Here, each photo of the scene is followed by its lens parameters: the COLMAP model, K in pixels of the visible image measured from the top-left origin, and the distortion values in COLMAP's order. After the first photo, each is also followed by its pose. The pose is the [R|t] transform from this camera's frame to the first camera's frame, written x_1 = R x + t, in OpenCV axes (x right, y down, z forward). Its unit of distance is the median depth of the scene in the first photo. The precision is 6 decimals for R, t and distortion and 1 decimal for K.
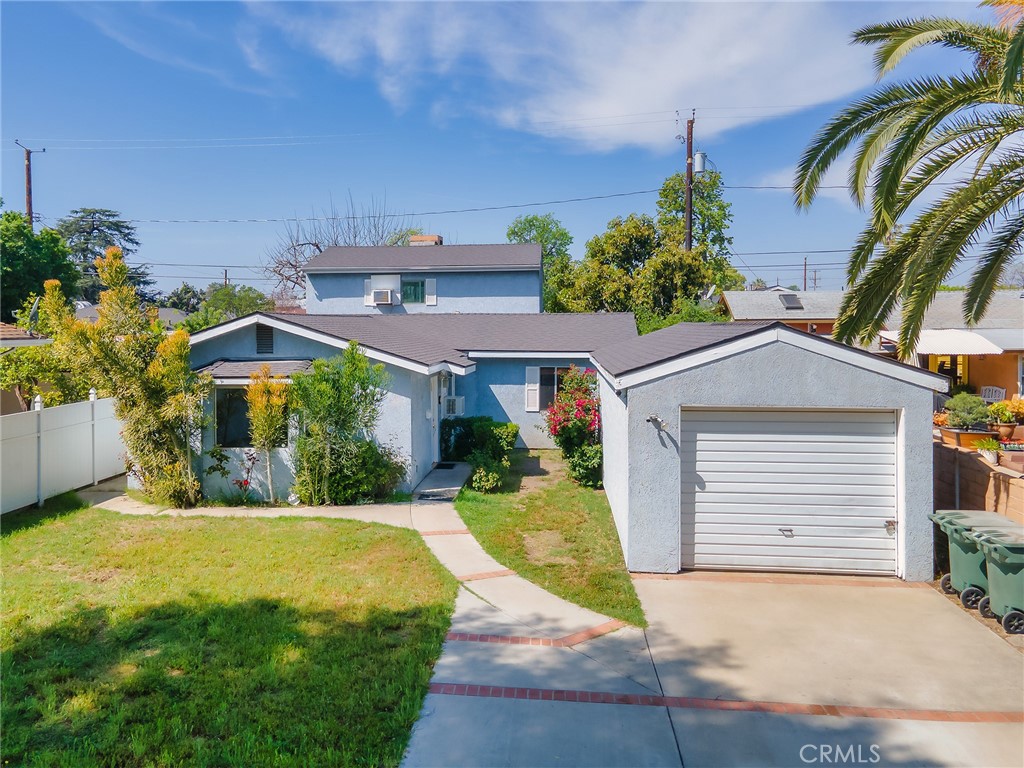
lens RADIAL K [[743.1, 0, 503.8], [0, 743.1, 377.8], [0, 0, 1]] dist [0.029440, 0.032956]
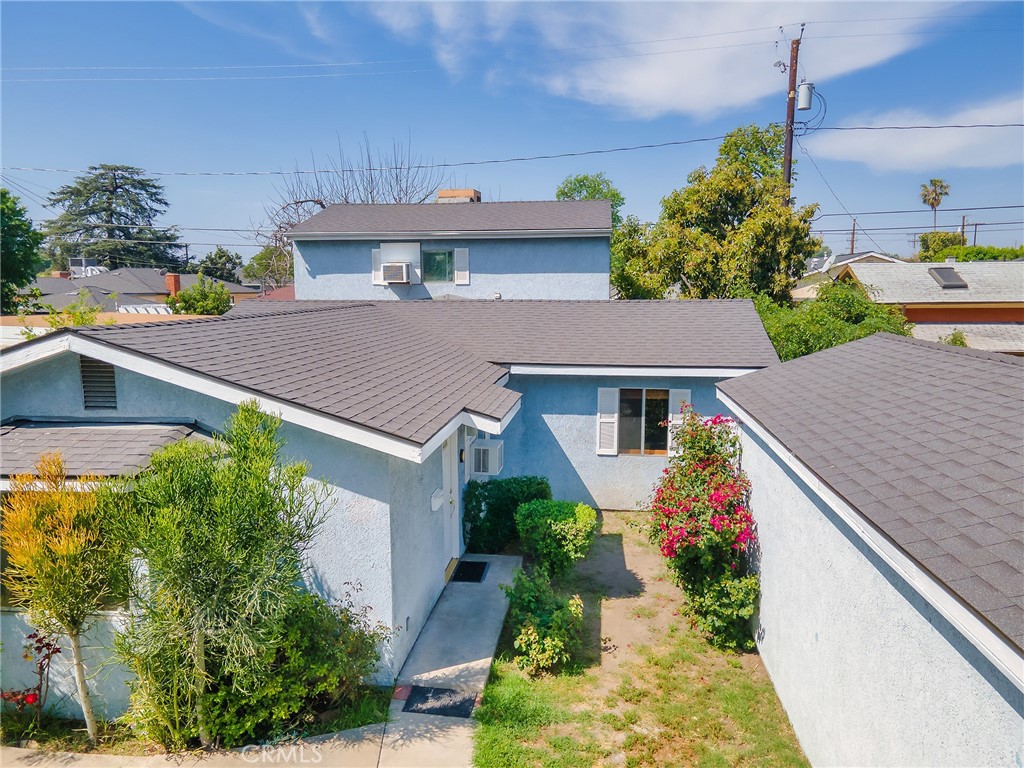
lens RADIAL K [[680.8, 0, 524.9], [0, 680.8, 388.5], [0, 0, 1]] dist [0.008878, 0.069457]
pose [[0.999312, 0.008661, -0.036068, -0.009831], [-0.005666, 0.996589, 0.082329, -0.046173], [0.036658, -0.082068, 0.995952, 0.292731]]
